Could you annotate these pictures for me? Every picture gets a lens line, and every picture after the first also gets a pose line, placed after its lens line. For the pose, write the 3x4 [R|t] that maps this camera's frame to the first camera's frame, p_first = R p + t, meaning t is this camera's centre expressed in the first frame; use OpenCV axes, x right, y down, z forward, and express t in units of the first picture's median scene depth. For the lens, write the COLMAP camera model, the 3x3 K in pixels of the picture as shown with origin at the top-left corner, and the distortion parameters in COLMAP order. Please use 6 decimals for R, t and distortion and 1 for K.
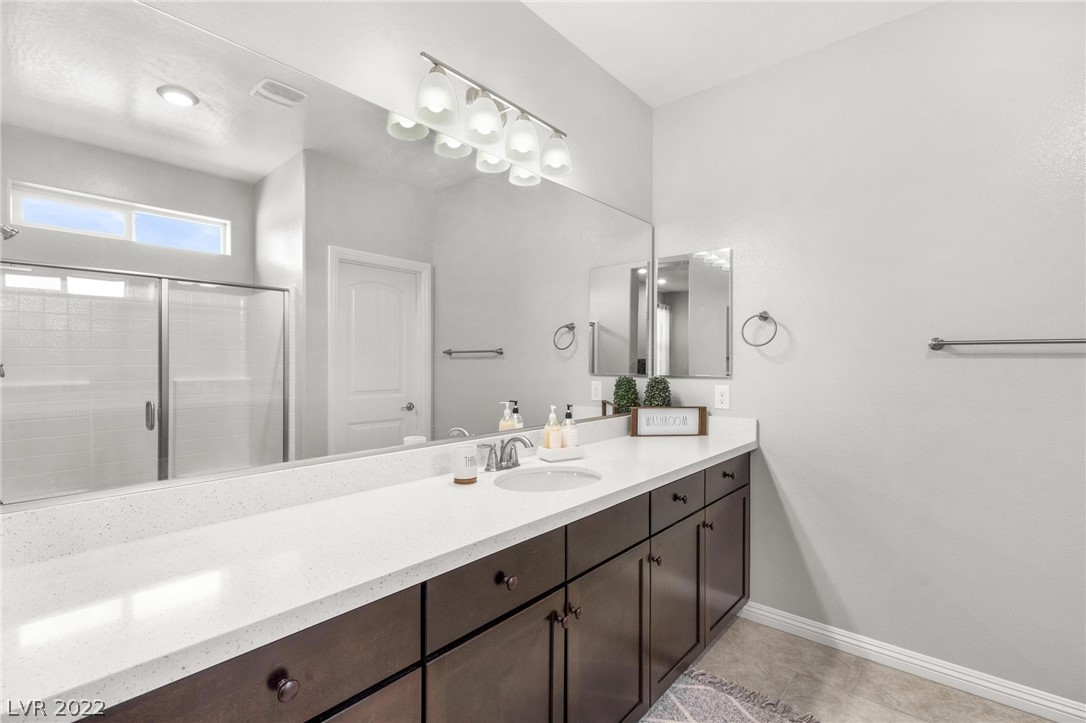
lens RADIAL K [[499.5, 0, 541.5], [0, 499.5, 359.2], [0, 0, 1]] dist [0.006712, -0.000655]
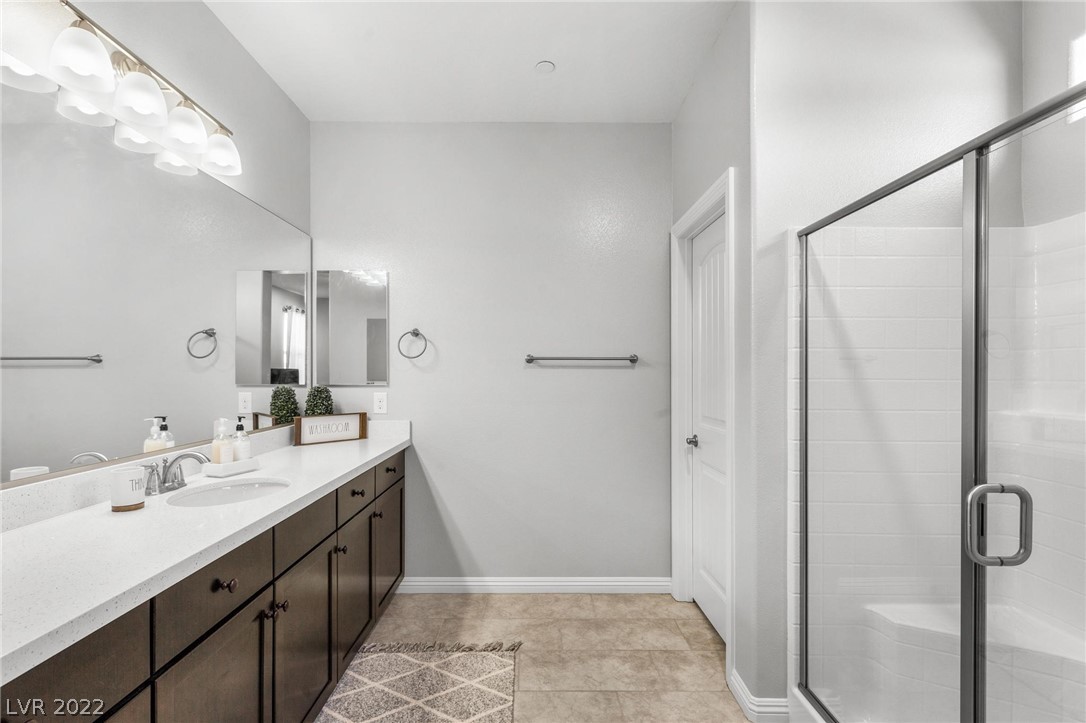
lens RADIAL K [[499.5, 0, 541.5], [0, 499.5, 359.2], [0, 0, 1]] dist [0.006712, -0.000655]
pose [[0.752903, 0.014691, 0.657967, -0.136775], [-0.002322, 0.999804, -0.019666, -0.001648], [-0.658127, 0.013279, 0.752790, -0.106494]]
